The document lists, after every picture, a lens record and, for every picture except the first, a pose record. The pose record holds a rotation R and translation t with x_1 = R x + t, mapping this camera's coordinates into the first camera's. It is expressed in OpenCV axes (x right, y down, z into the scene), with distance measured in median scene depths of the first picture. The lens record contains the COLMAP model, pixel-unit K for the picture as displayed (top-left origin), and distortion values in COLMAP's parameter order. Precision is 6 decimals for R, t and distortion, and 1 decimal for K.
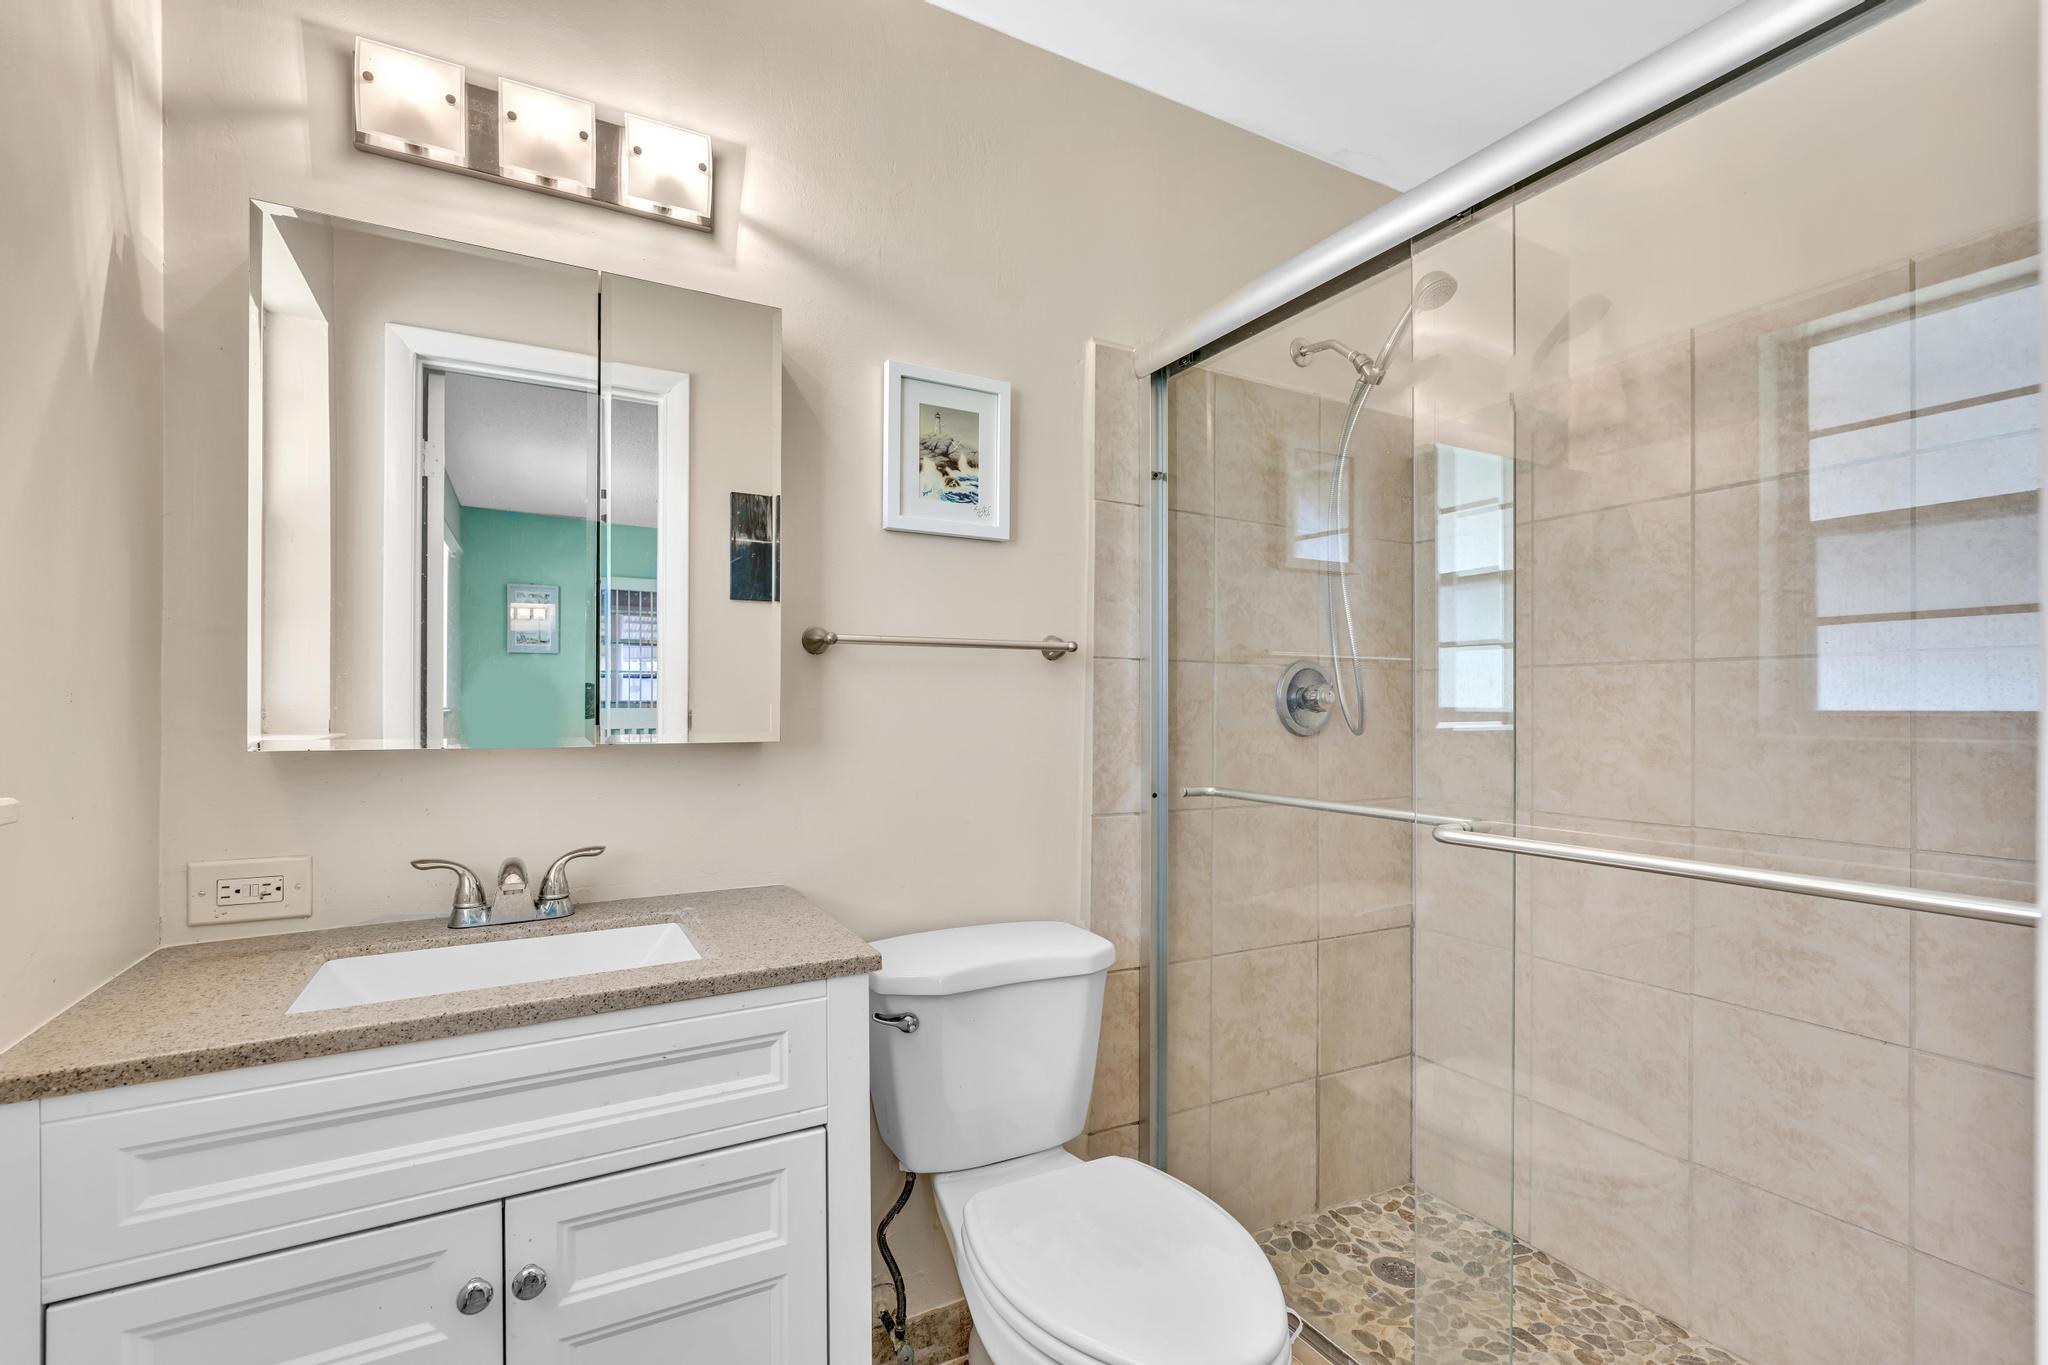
lens RADIAL K [[942.9, 0, 1033.1], [0, 942.9, 675.4], [0, 0, 1]] dist [-0.003562, 0.000083]
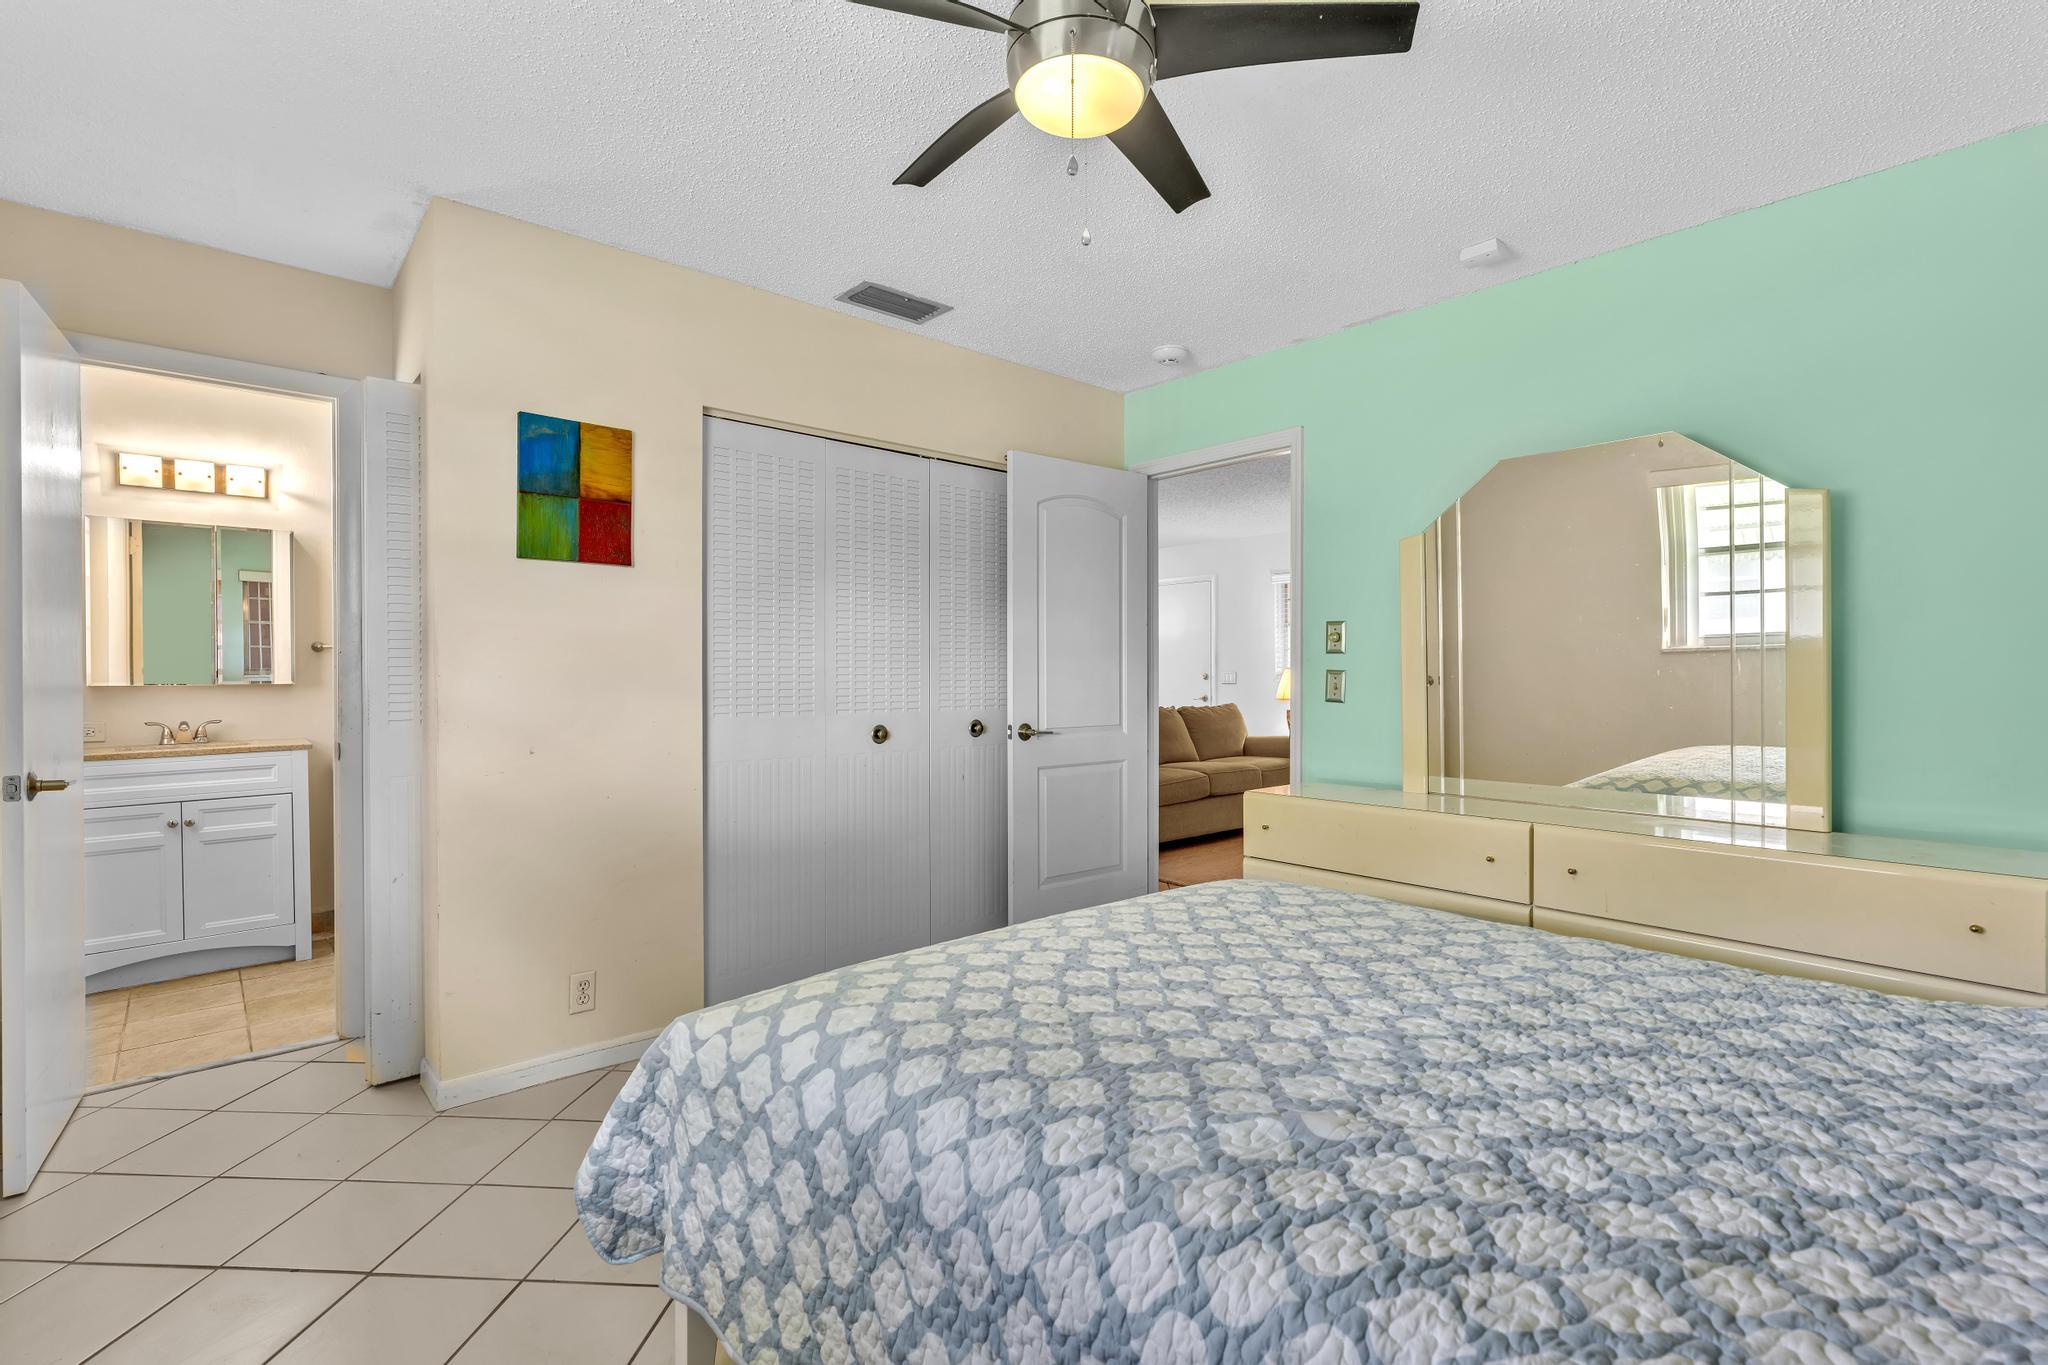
lens RADIAL K [[942.9, 0, 1033.1], [0, 942.9, 675.4], [0, 0, 1]] dist [-0.003562, 0.000083]
pose [[0.974752, 0.000347, 0.223289, 1.480686], [-0.005560, 0.999726, 0.022718, -0.036331], [-0.223220, -0.023386, 0.974487, -2.635289]]
